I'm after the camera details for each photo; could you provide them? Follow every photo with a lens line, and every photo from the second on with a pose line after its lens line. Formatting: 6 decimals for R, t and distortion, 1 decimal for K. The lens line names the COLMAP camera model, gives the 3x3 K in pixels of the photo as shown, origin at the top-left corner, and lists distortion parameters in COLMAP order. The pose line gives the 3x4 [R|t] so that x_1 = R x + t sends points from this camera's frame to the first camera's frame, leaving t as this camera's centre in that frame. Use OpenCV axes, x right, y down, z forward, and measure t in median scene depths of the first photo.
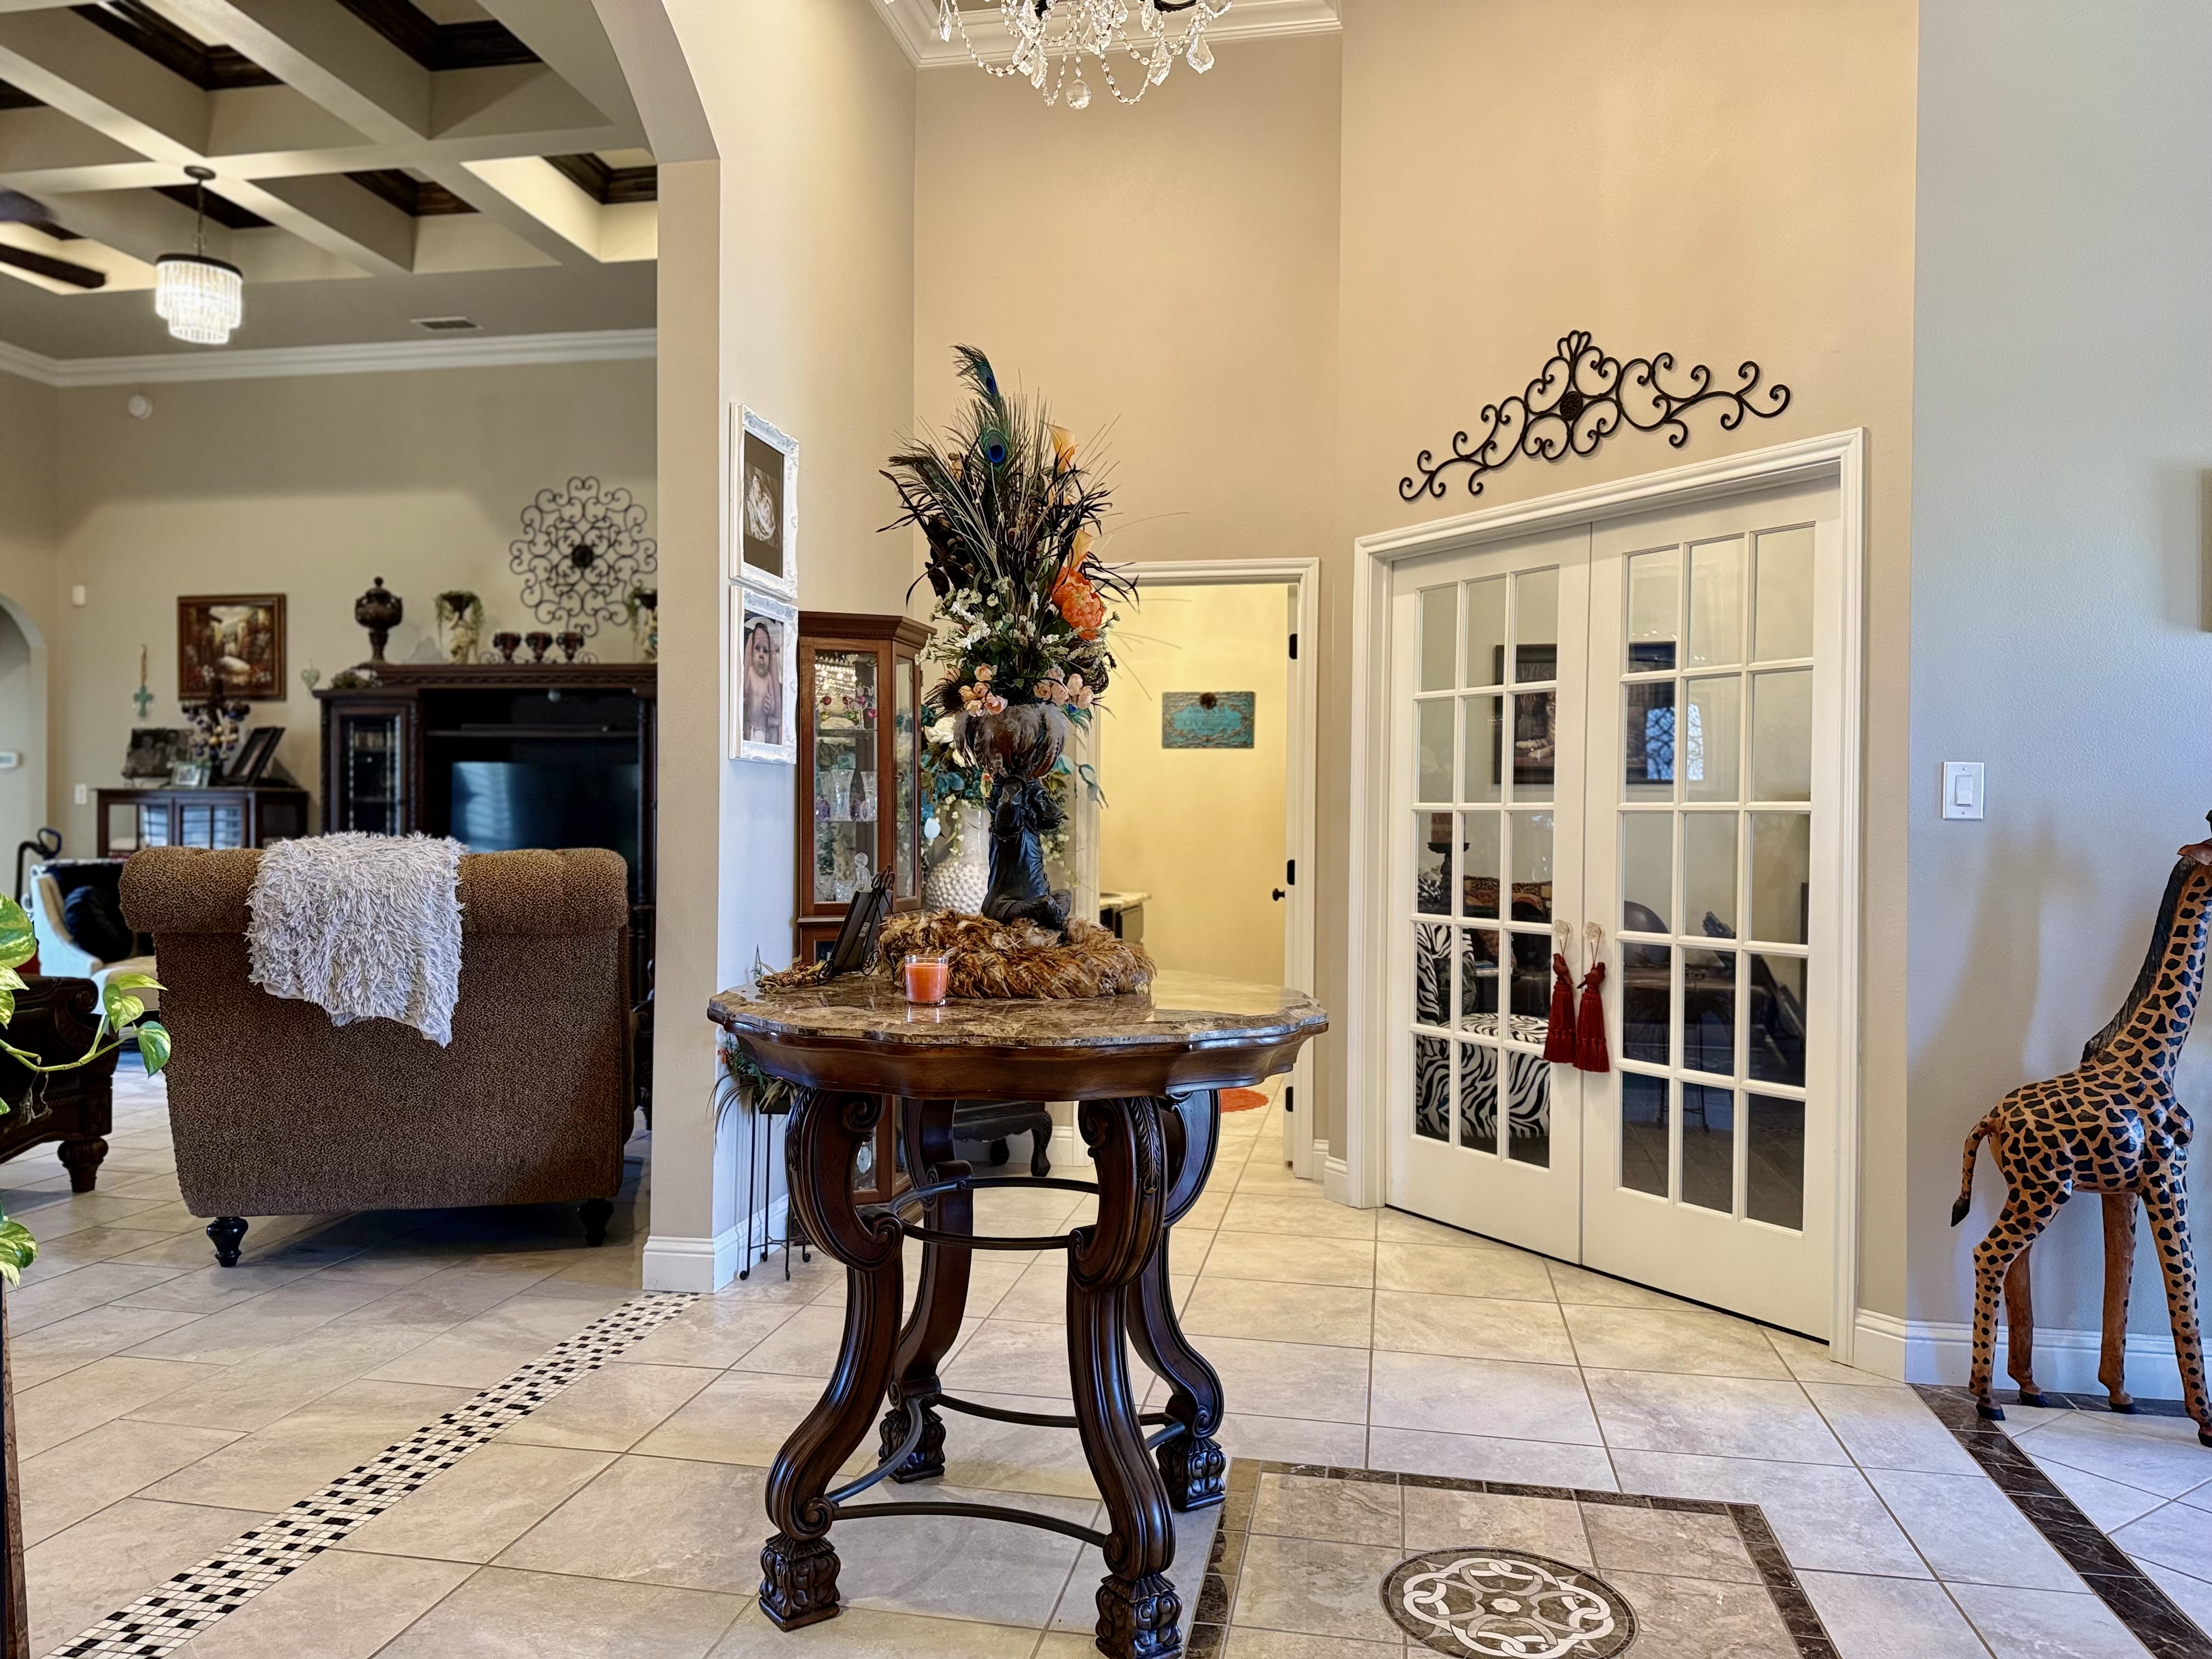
lens RADIAL K [[1539.3, 0, 1099.8], [0, 1539.3, 831.9], [0, 0, 1]] dist [0.150442, -0.235622]
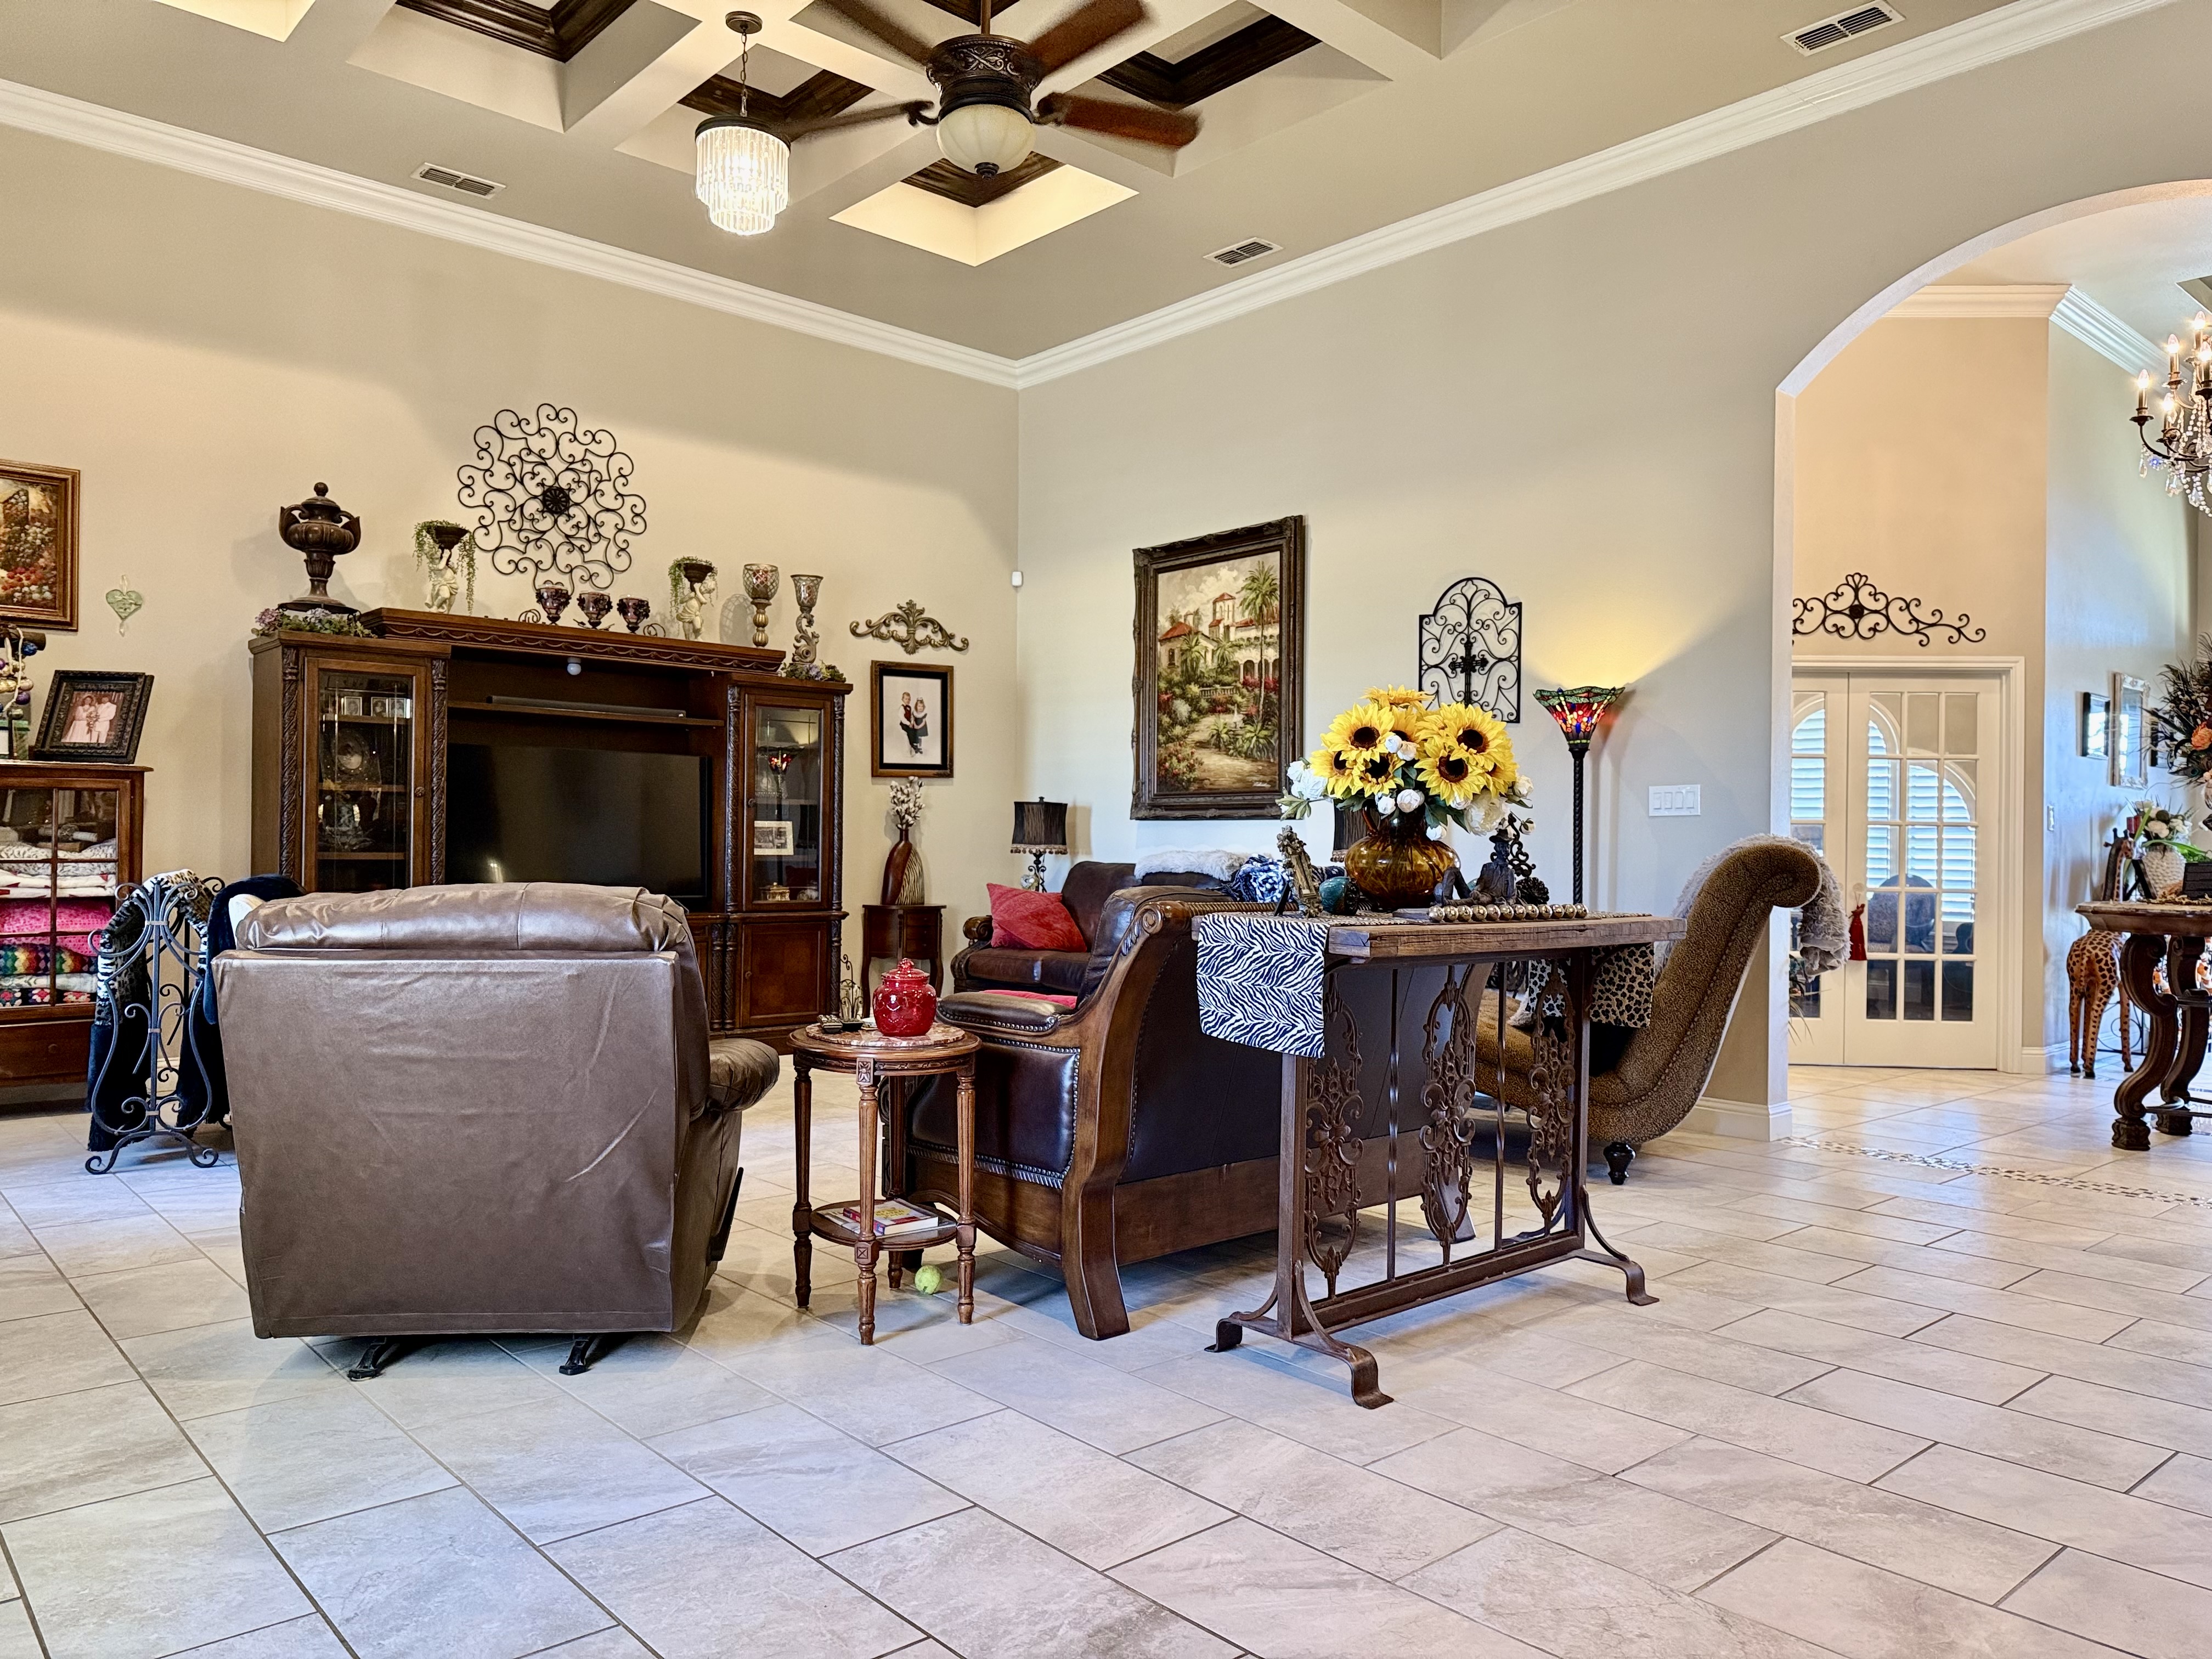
lens RADIAL K [[1557.3, 0, 1104.5], [0, 1557.3, 846.8], [0, 0, 1]] dist [0.052054, -0.071244]
pose [[0.603932, -0.001972, 0.797033, -1.899714], [-0.001506, 0.999992, 0.003615, 0.010318], [-0.797034, -0.003383, 0.603925, 0.611717]]
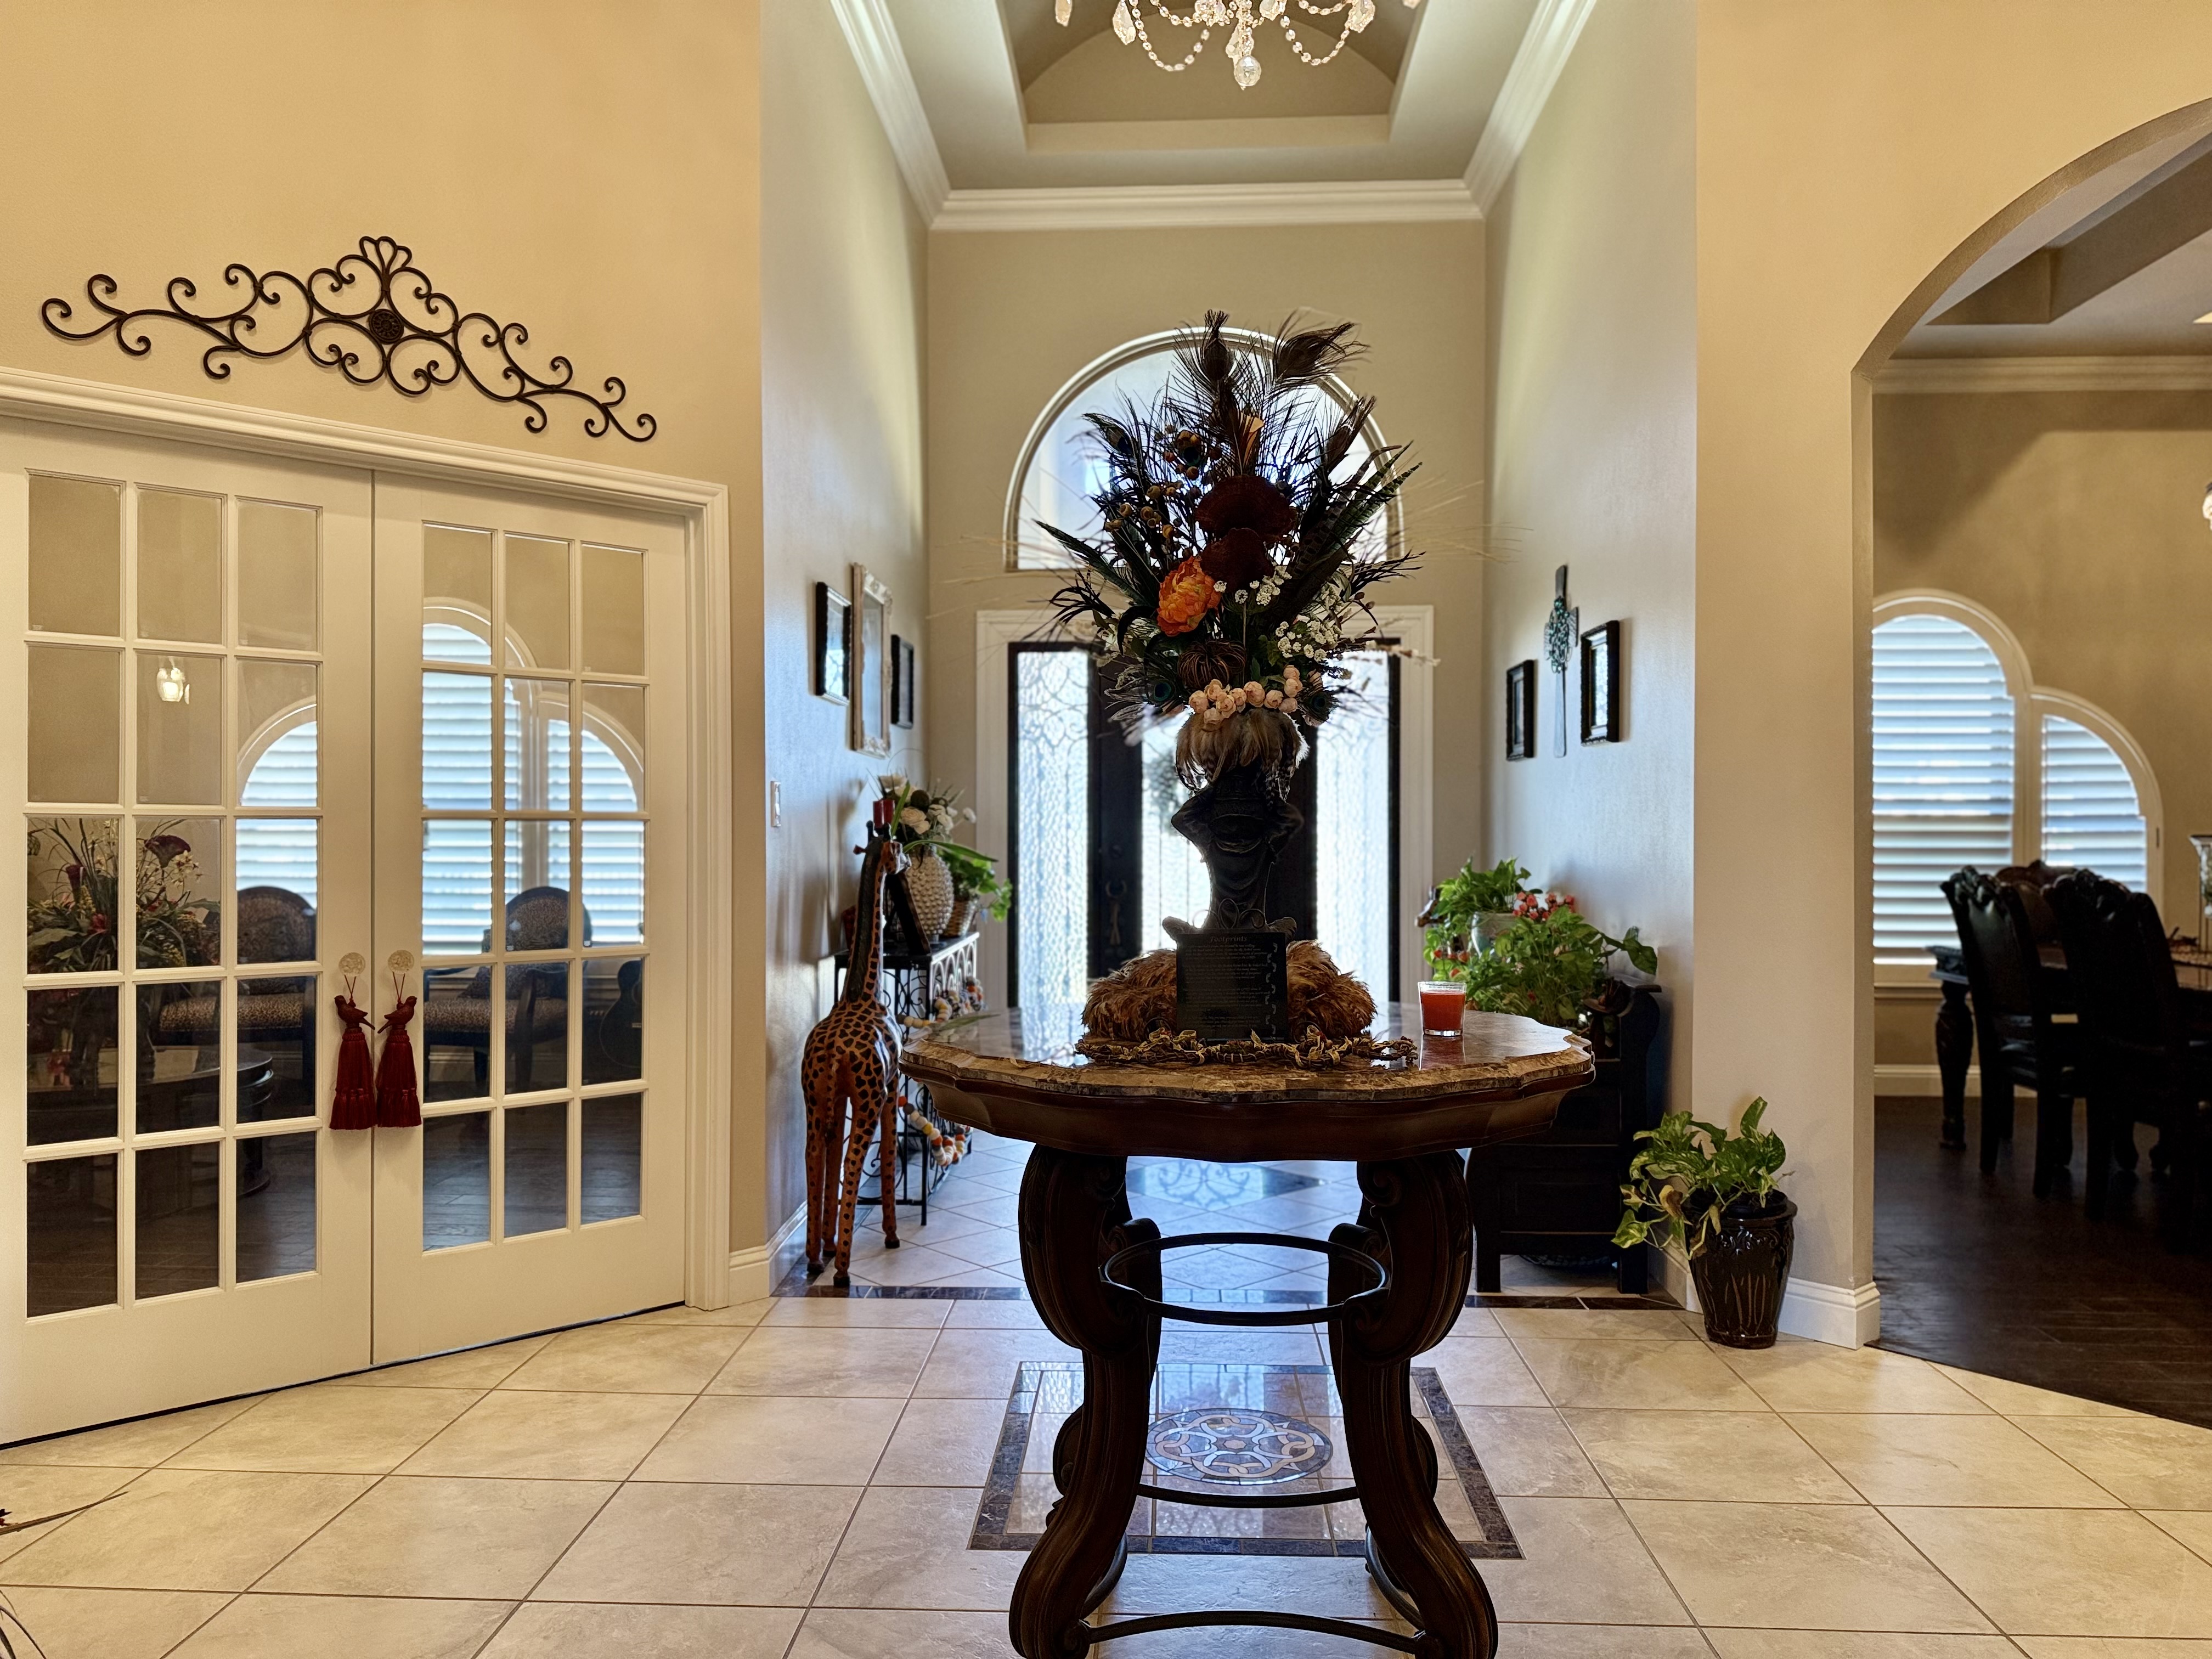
lens RADIAL K [[1569.4, 0, 1106.0], [0, 1569.4, 829.5], [0, 0, 1]] dist [0.002931, -0.001887]
pose [[-0.138509, -0.006566, 0.990339, -0.610873], [0.007395, 0.999943, 0.007664, -0.011253], [-0.990334, 0.008385, -0.138452, 0.790884]]
